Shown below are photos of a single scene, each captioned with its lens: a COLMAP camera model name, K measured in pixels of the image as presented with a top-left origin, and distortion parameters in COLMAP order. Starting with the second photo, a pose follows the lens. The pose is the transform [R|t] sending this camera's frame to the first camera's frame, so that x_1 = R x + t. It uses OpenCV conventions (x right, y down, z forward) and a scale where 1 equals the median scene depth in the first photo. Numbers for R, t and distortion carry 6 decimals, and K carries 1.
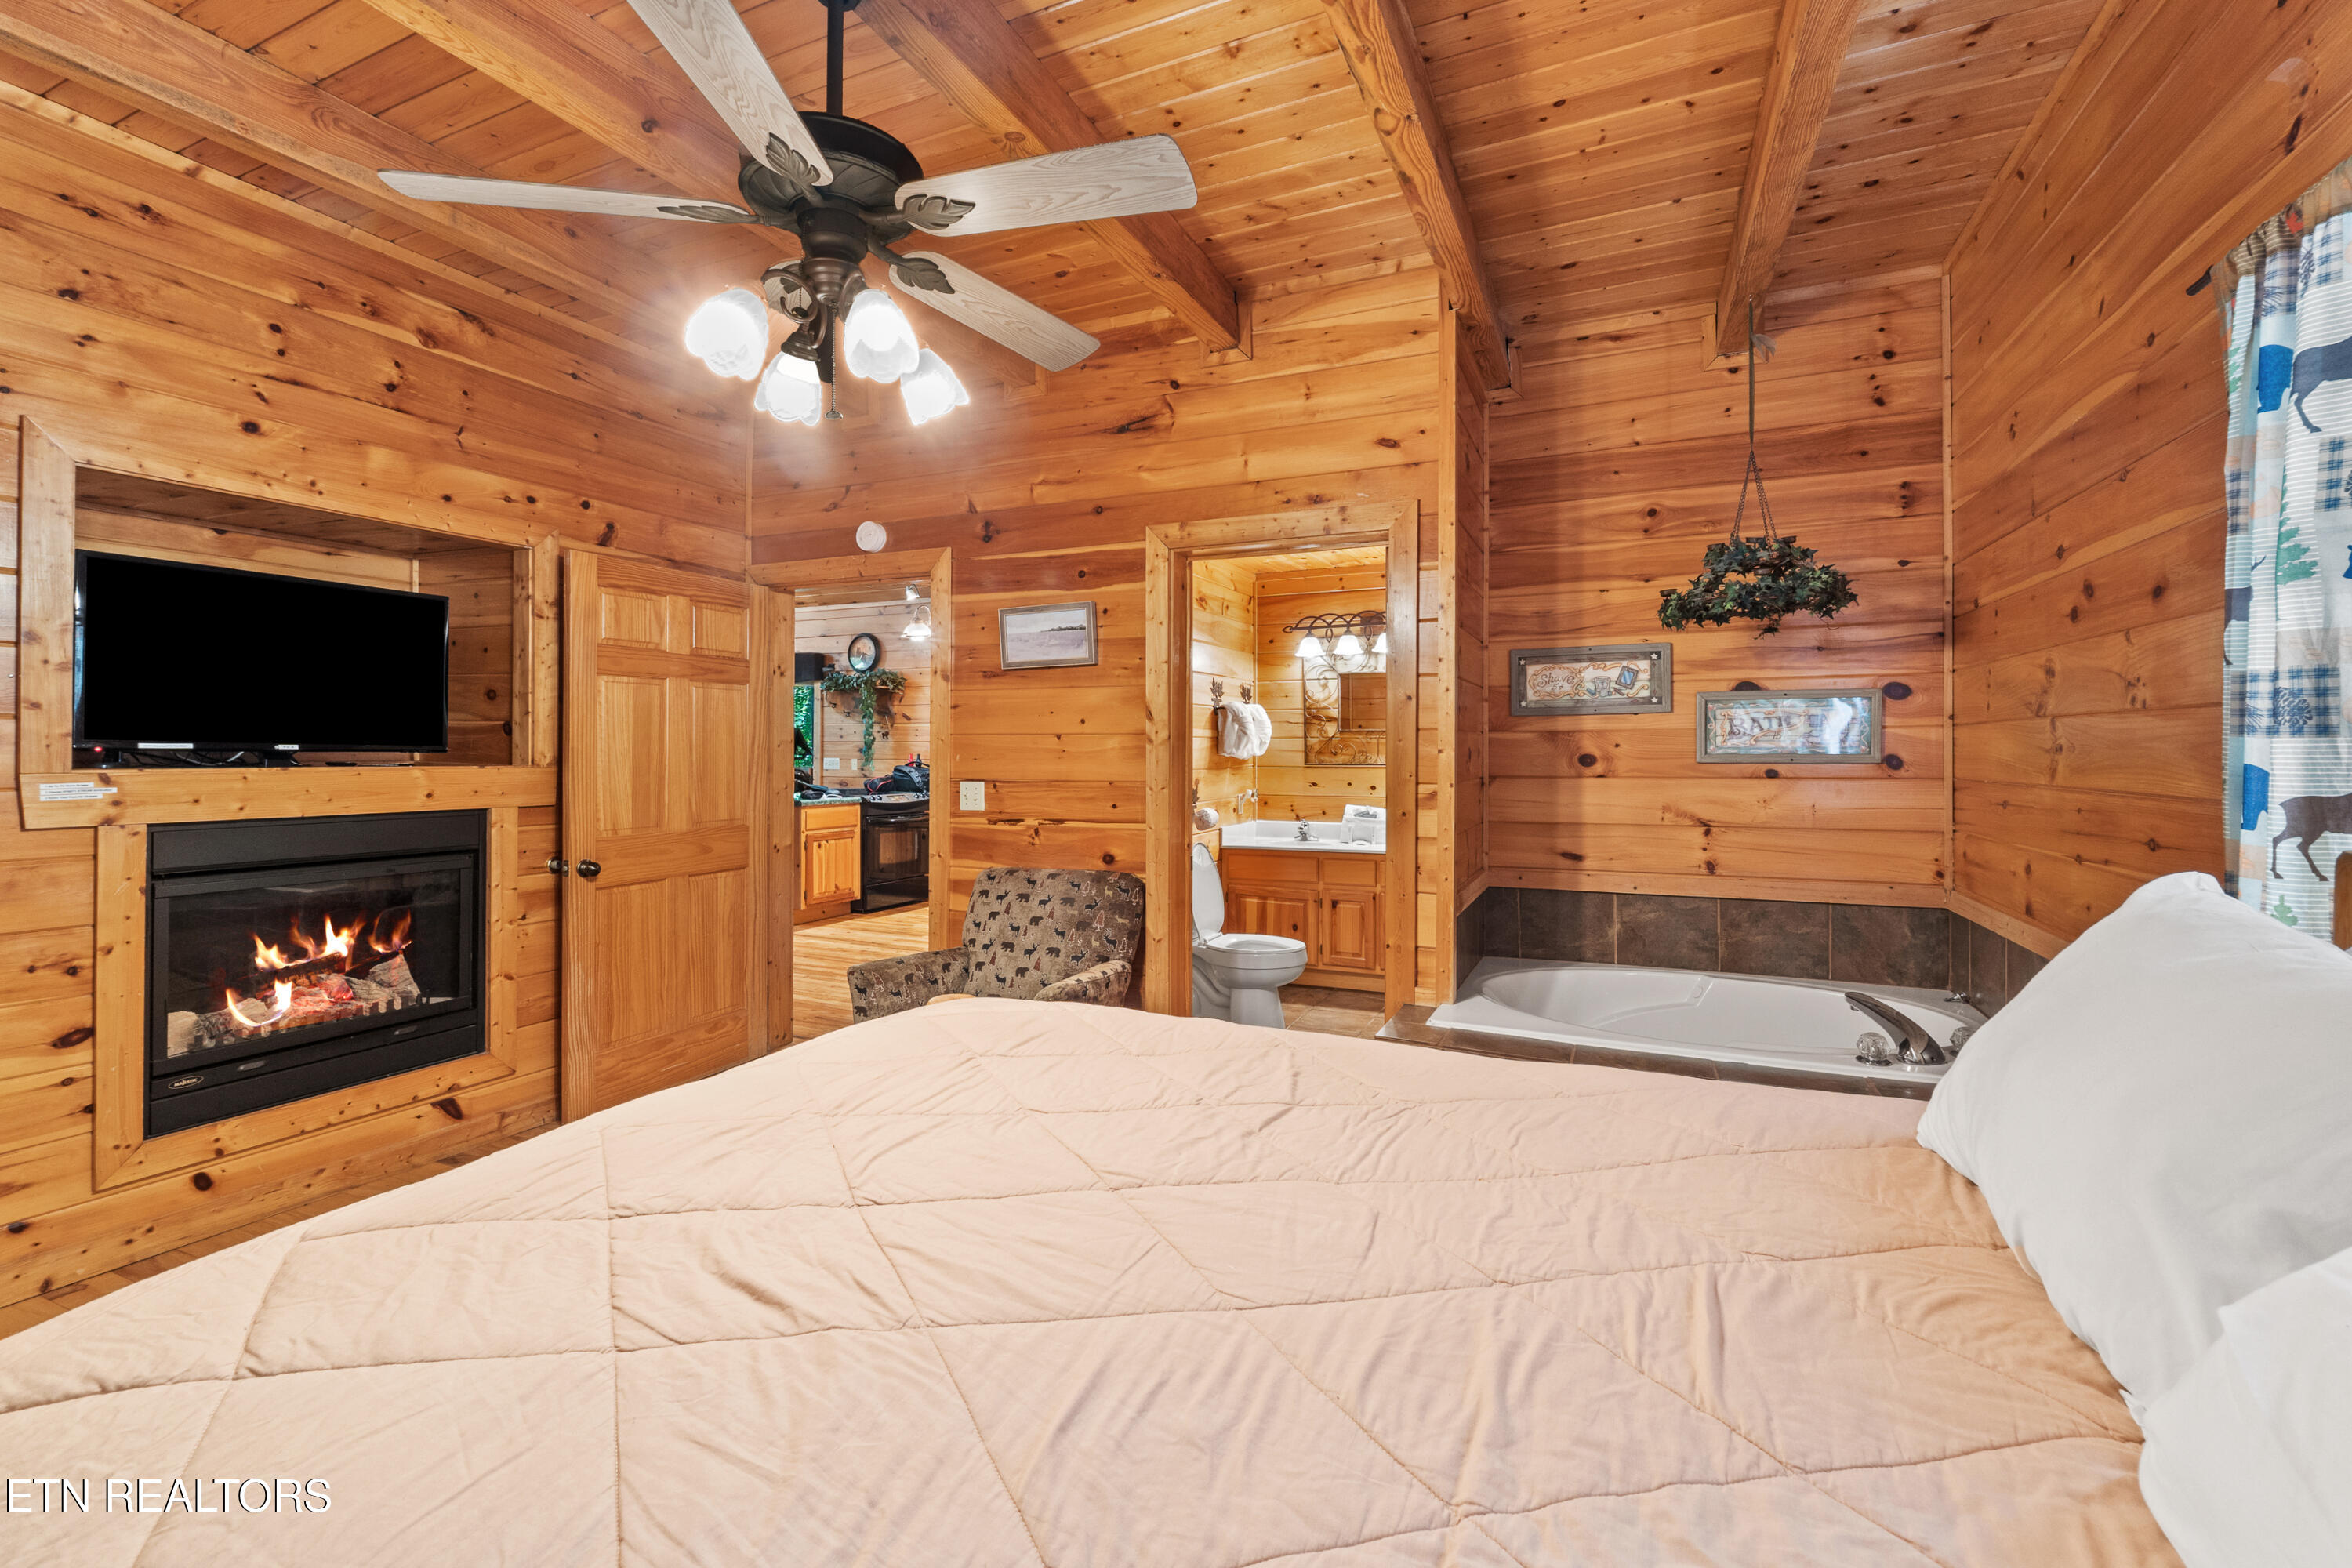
lens RADIAL K [[986.4, 0, 1172.4], [0, 986.4, 767.5], [0, 0, 1]] dist [-0.009135, 0.000283]
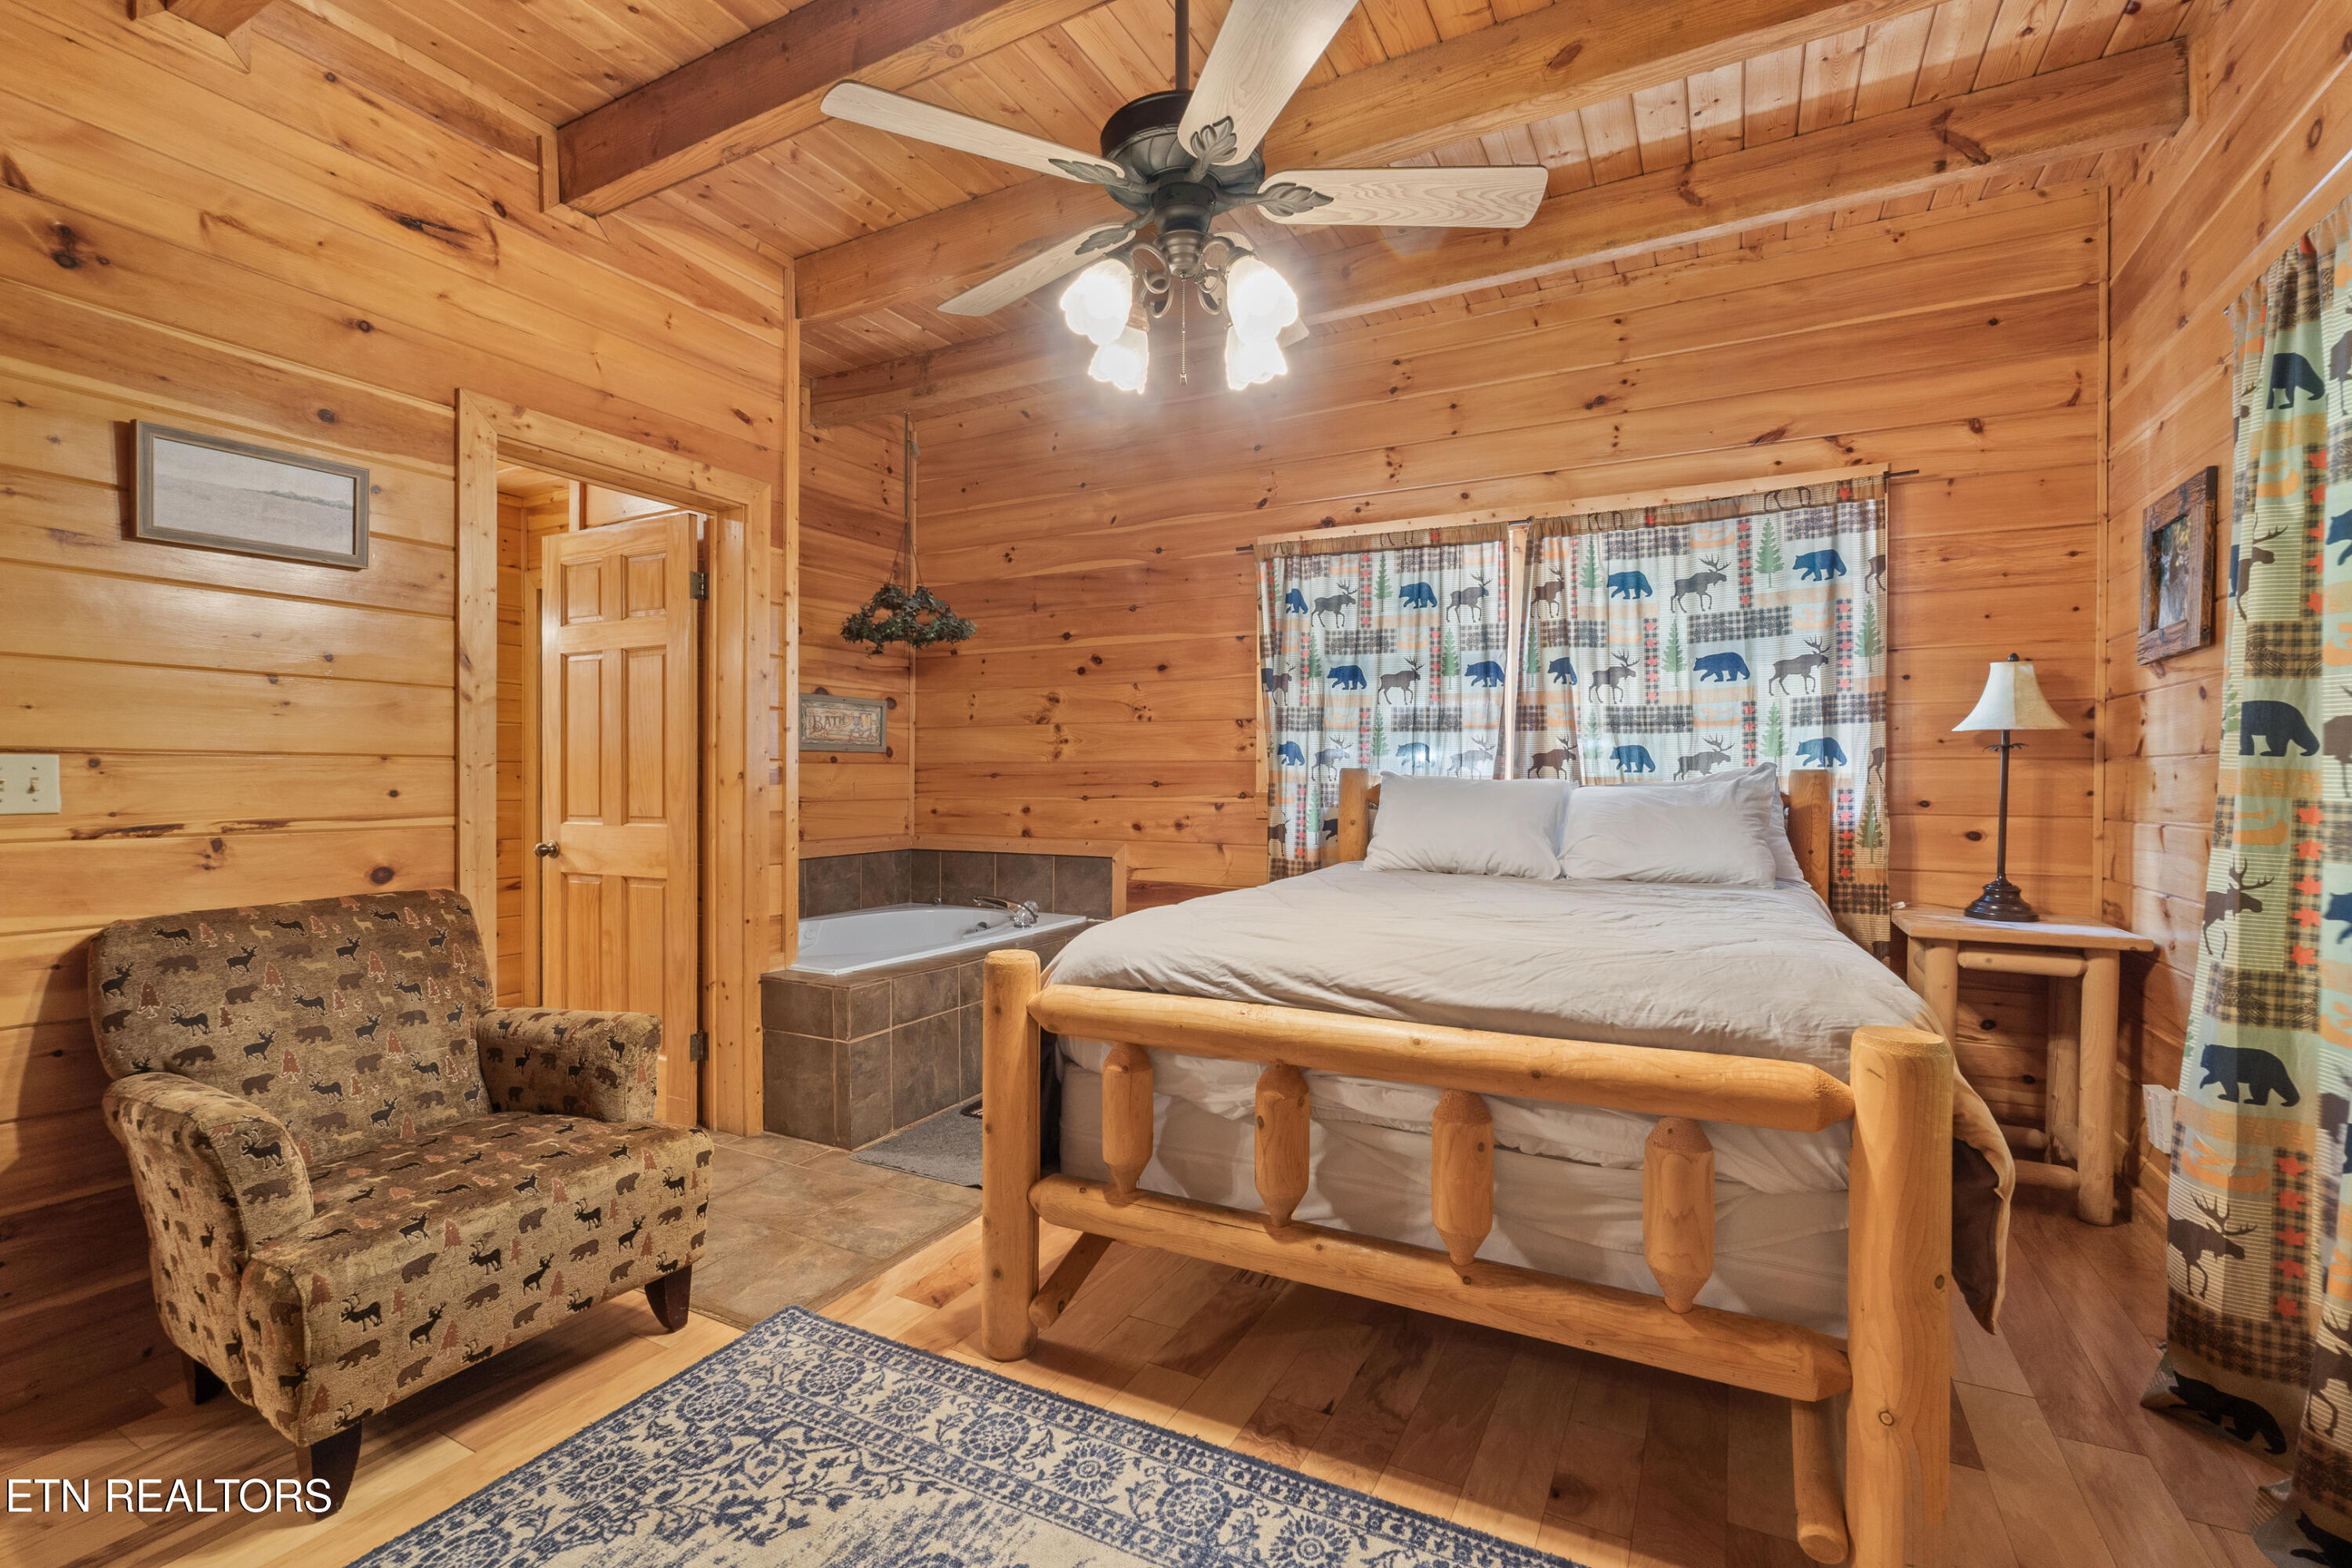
lens RADIAL K [[1041.4, 0, 1178.5], [0, 1041.4, 792.9], [0, 0, 1]] dist [-0.002613, -0.000124]
pose [[0.056970, -0.013483, 0.998285, -0.451826], [0.016481, 0.999785, 0.012563, 0.024638], [-0.998240, 0.015737, 0.057180, 0.283046]]
